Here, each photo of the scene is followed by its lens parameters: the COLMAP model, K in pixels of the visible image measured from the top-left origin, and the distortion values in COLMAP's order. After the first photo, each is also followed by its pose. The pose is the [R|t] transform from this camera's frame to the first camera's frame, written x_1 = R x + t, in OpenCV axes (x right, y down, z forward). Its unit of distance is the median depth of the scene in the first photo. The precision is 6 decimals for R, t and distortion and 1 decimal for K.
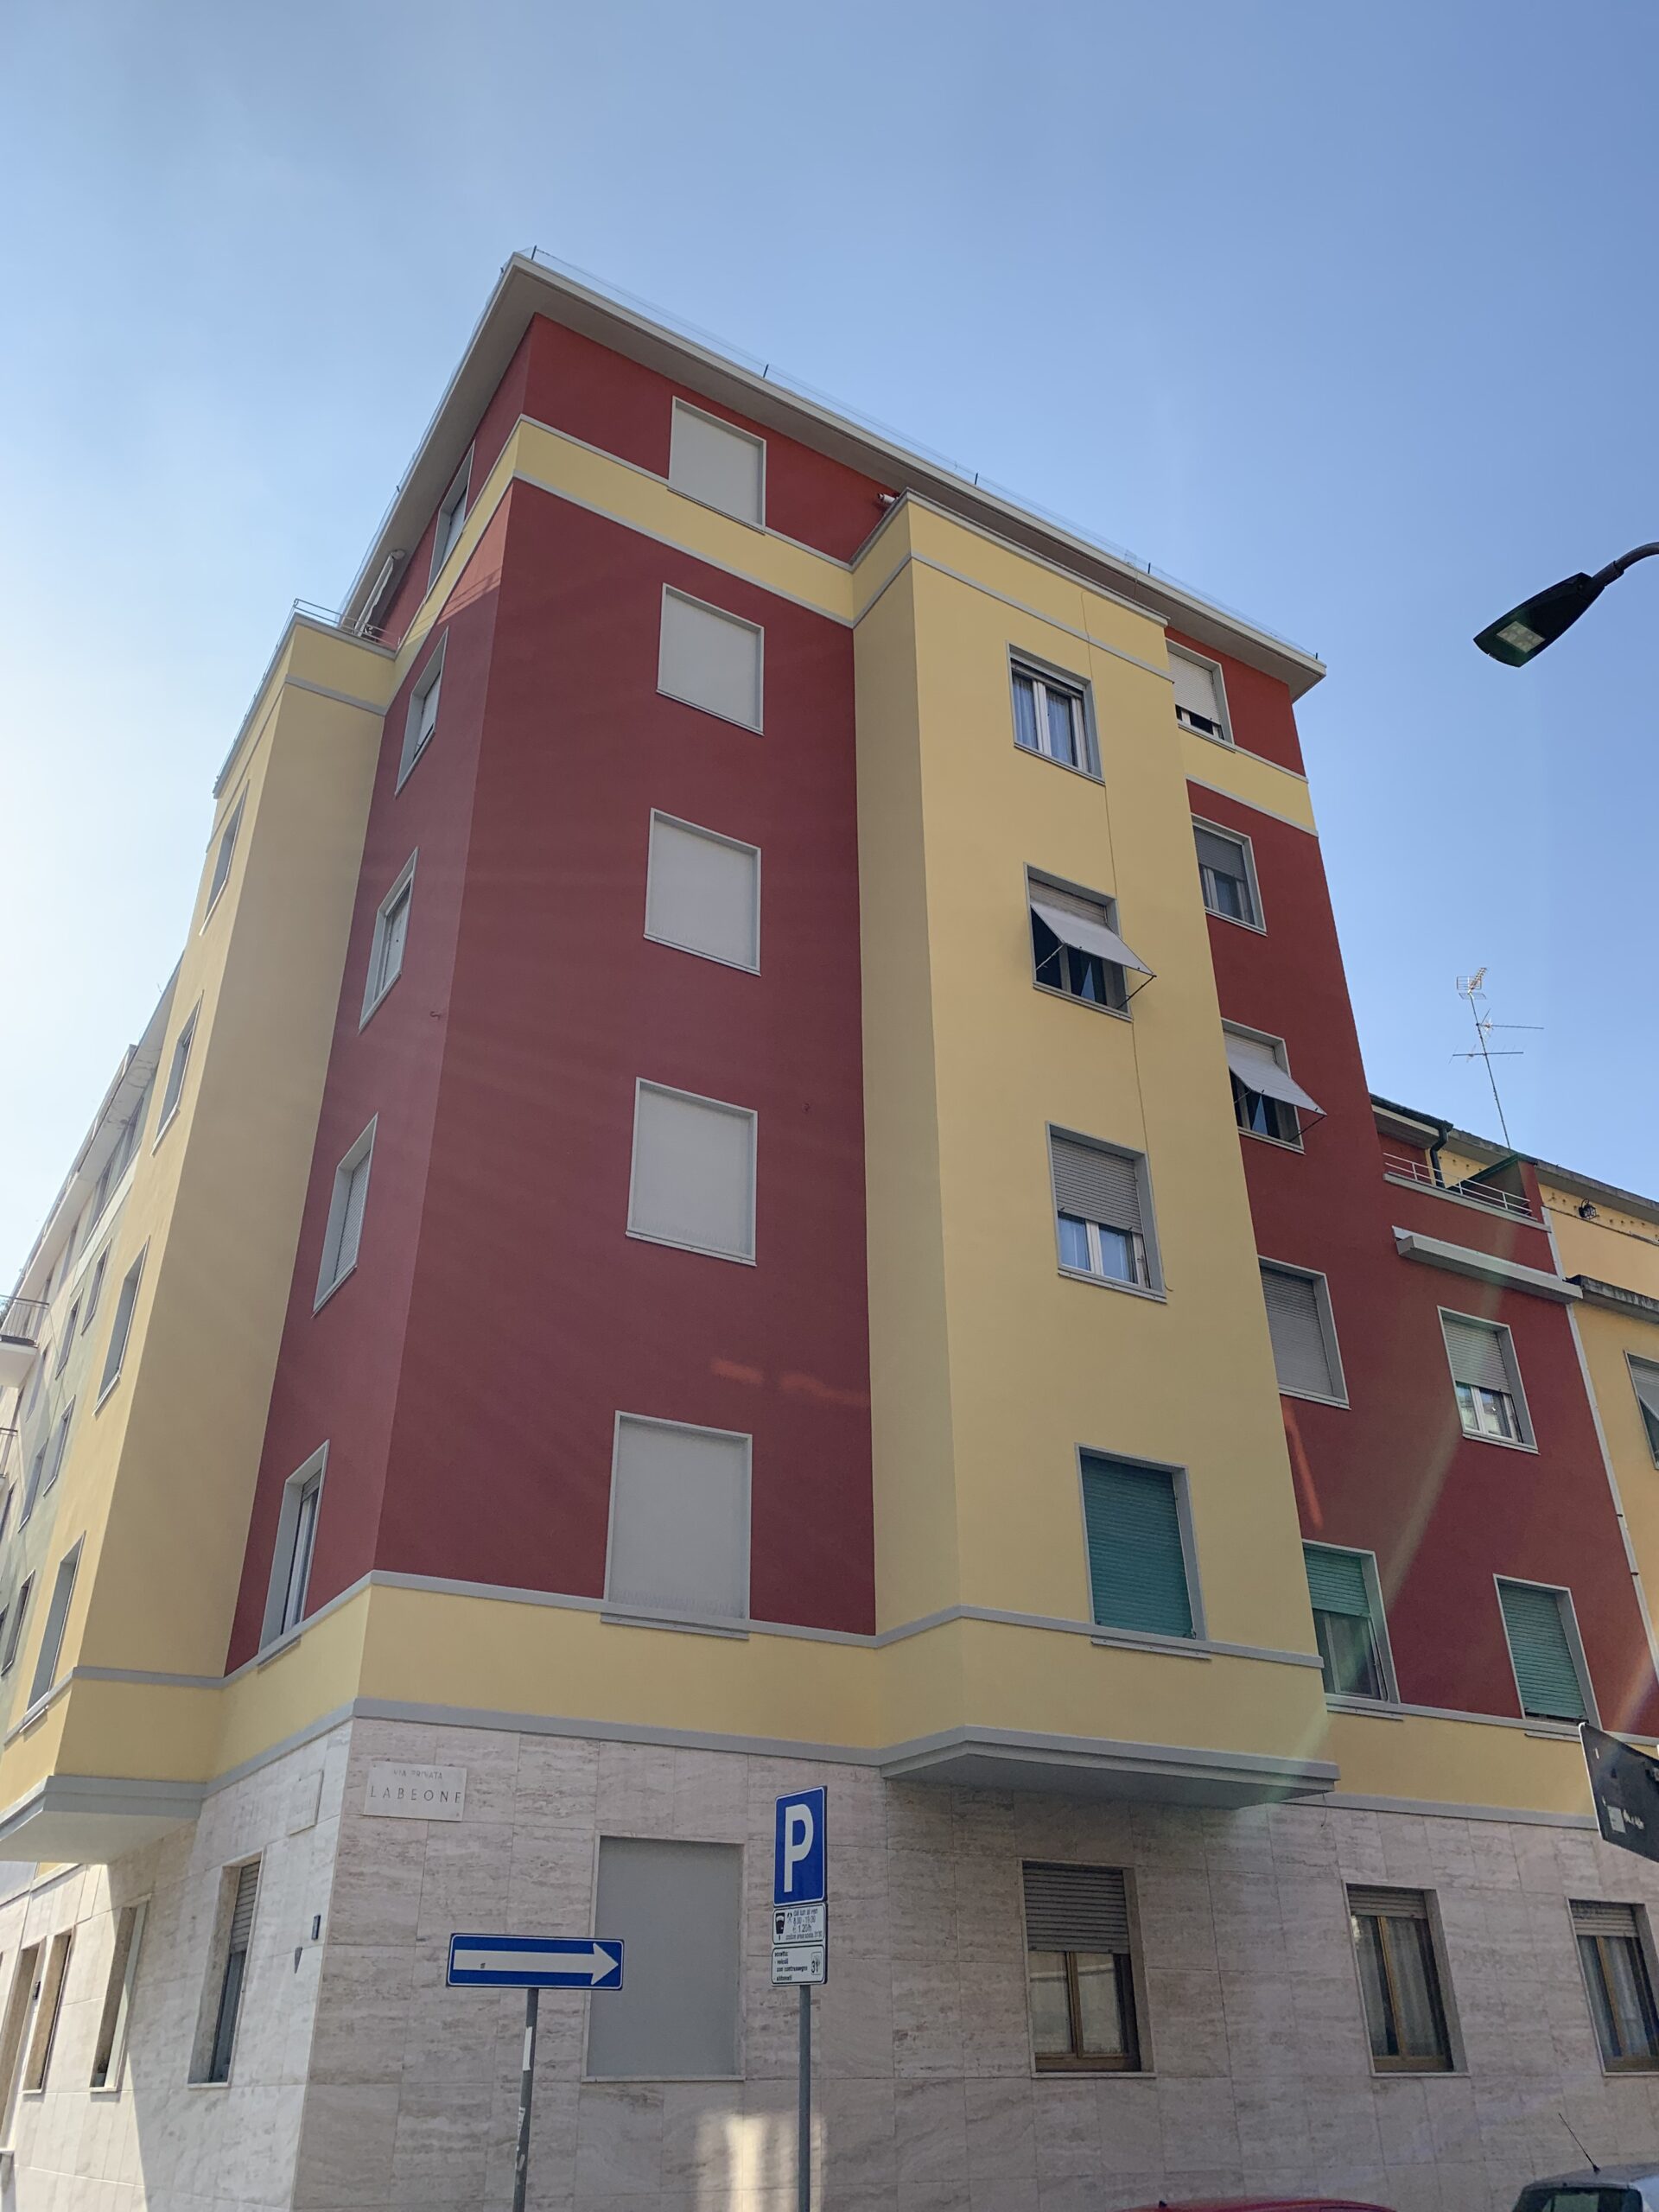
lens RADIAL K [[1696.9, 0, 829.5], [0, 1696.9, 1106.0], [0, 0, 1]] dist [0.025105, -0.019995]
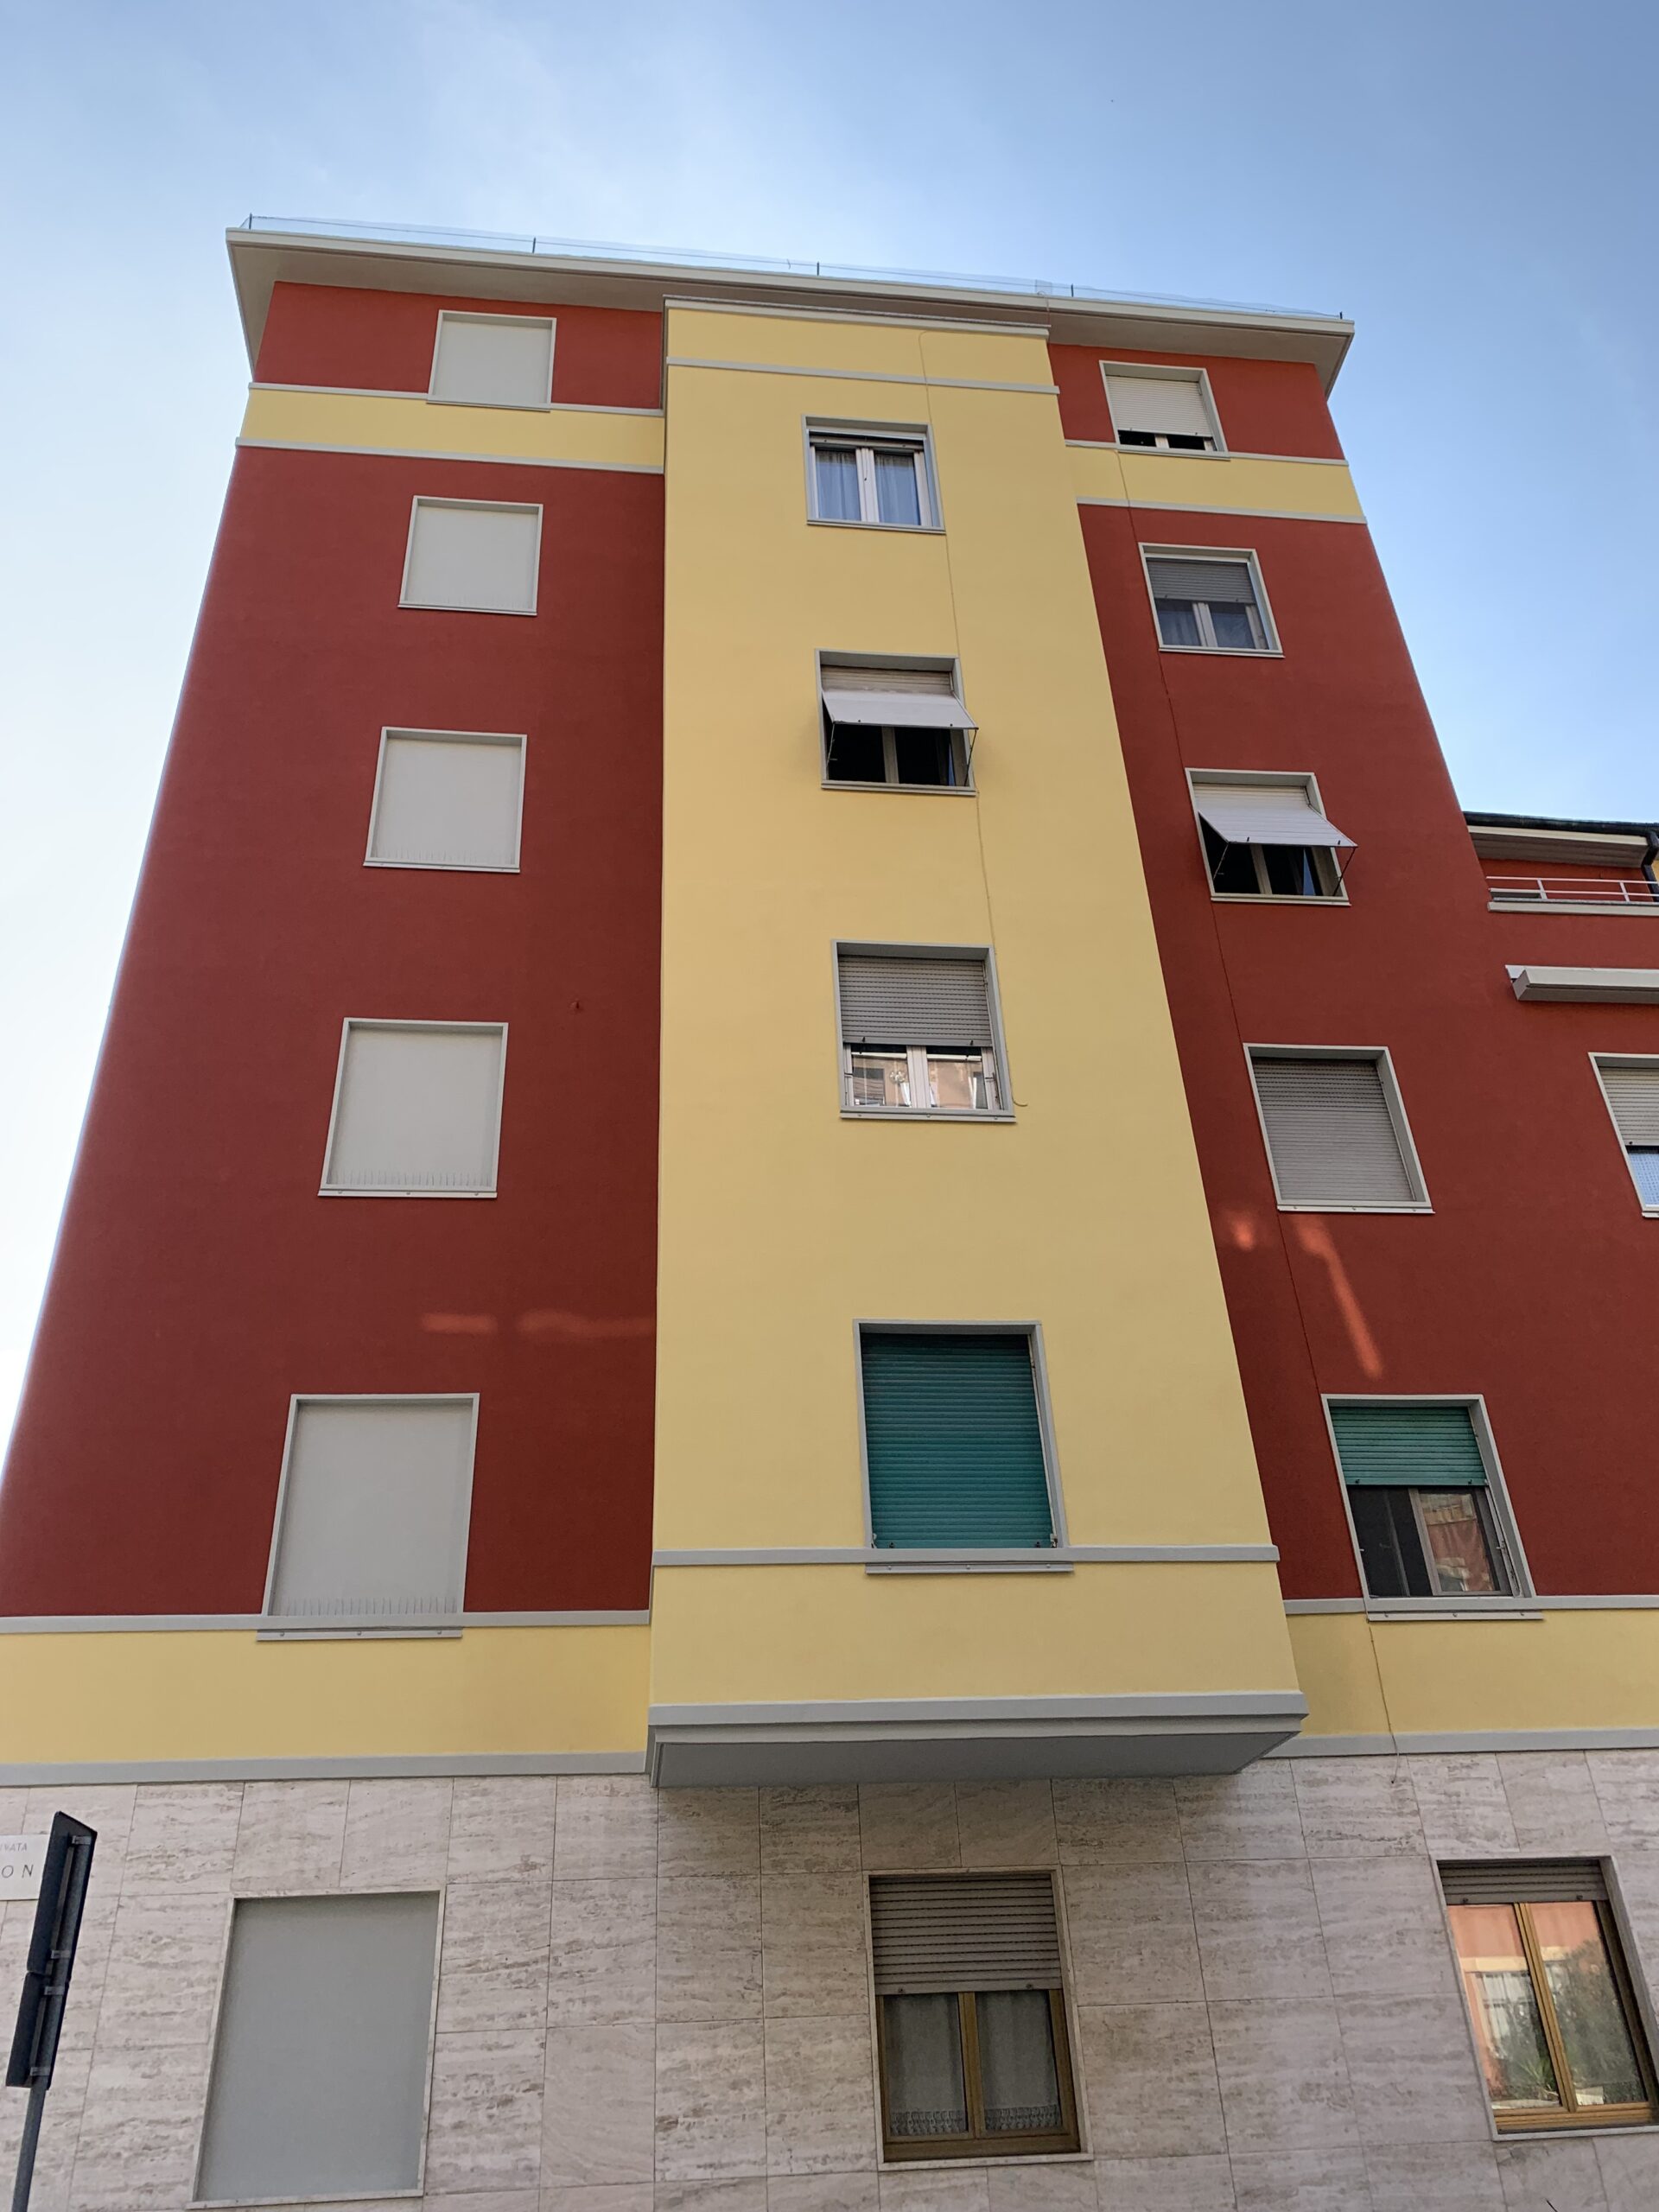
lens RADIAL K [[1696.9, 0, 829.5], [0, 1696.9, 1106.0], [0, 0, 1]] dist [0.025105, -0.019995]
pose [[0.908814, -0.248142, -0.335385, 0.425693], [0.238798, 0.968576, -0.069536, 0.159240], [0.342101, -0.016894, 0.939511, 0.287959]]
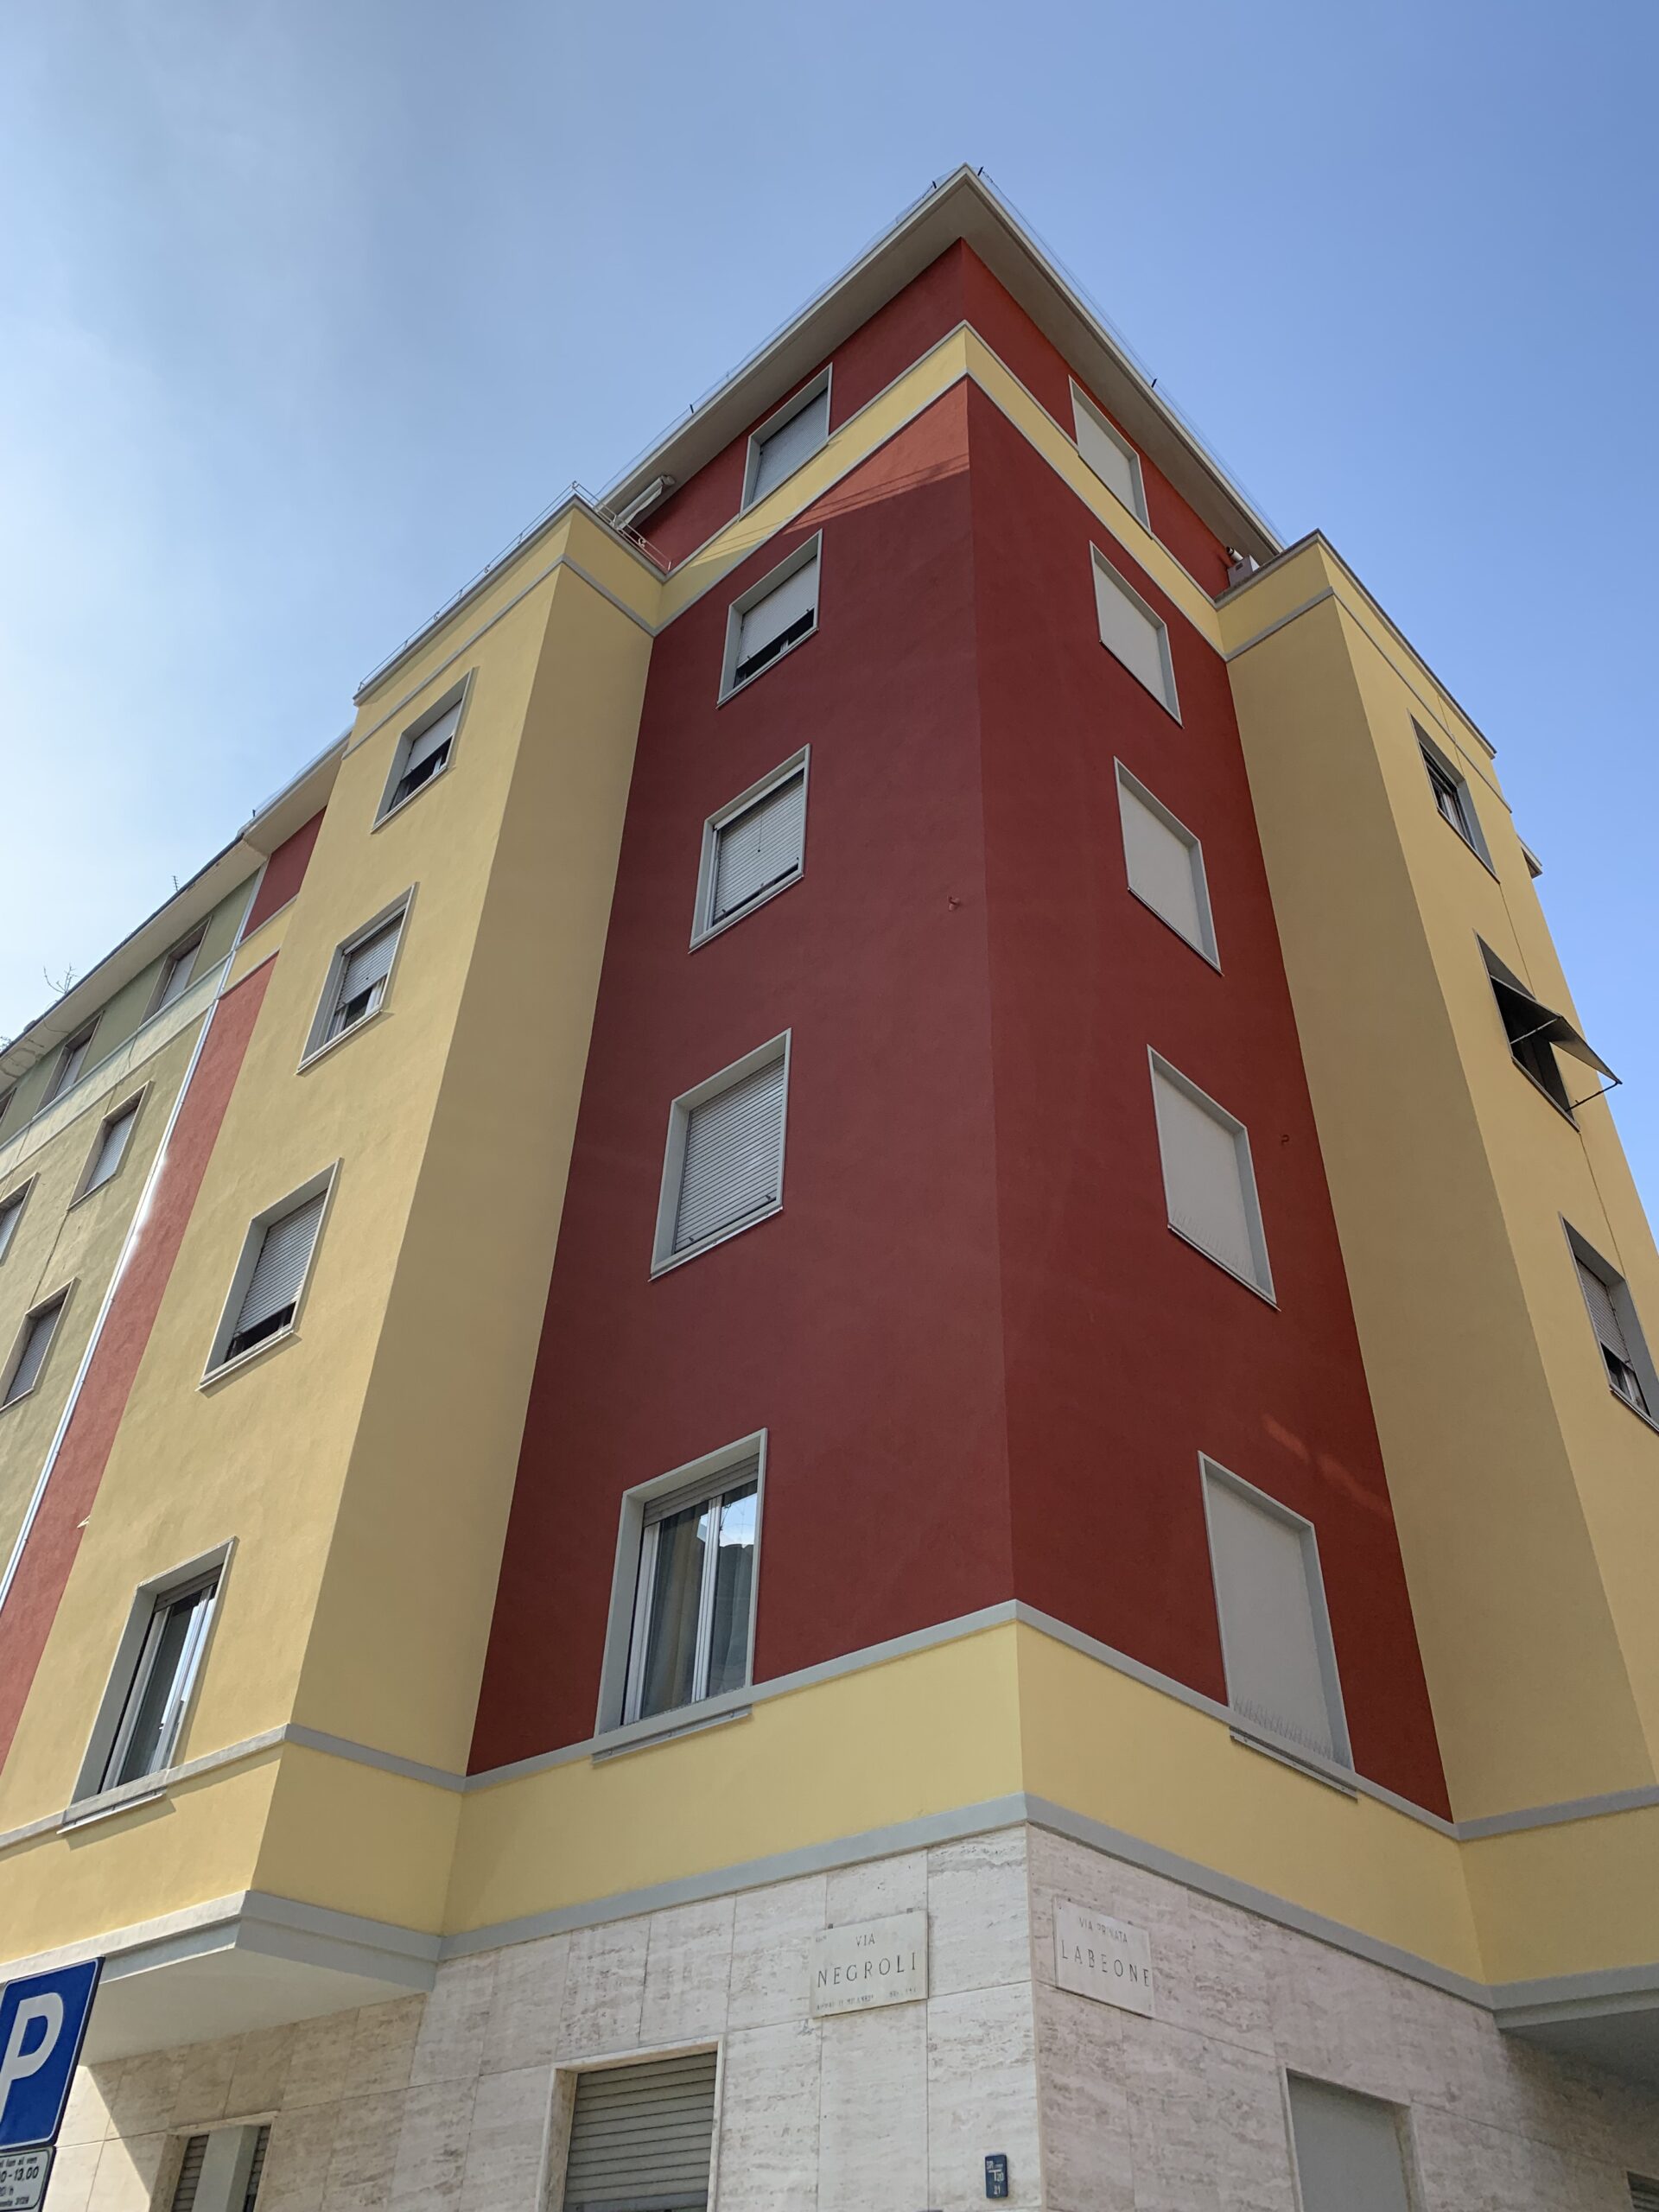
lens RADIAL K [[1696.9, 0, 829.5], [0, 1696.9, 1106.0], [0, 0, 1]] dist [0.025105, -0.019995]
pose [[0.961800, 0.200722, 0.186148, -0.427770], [-0.168944, 0.970267, -0.173321, 0.184666], [-0.215403, 0.135252, 0.967114, 0.308224]]
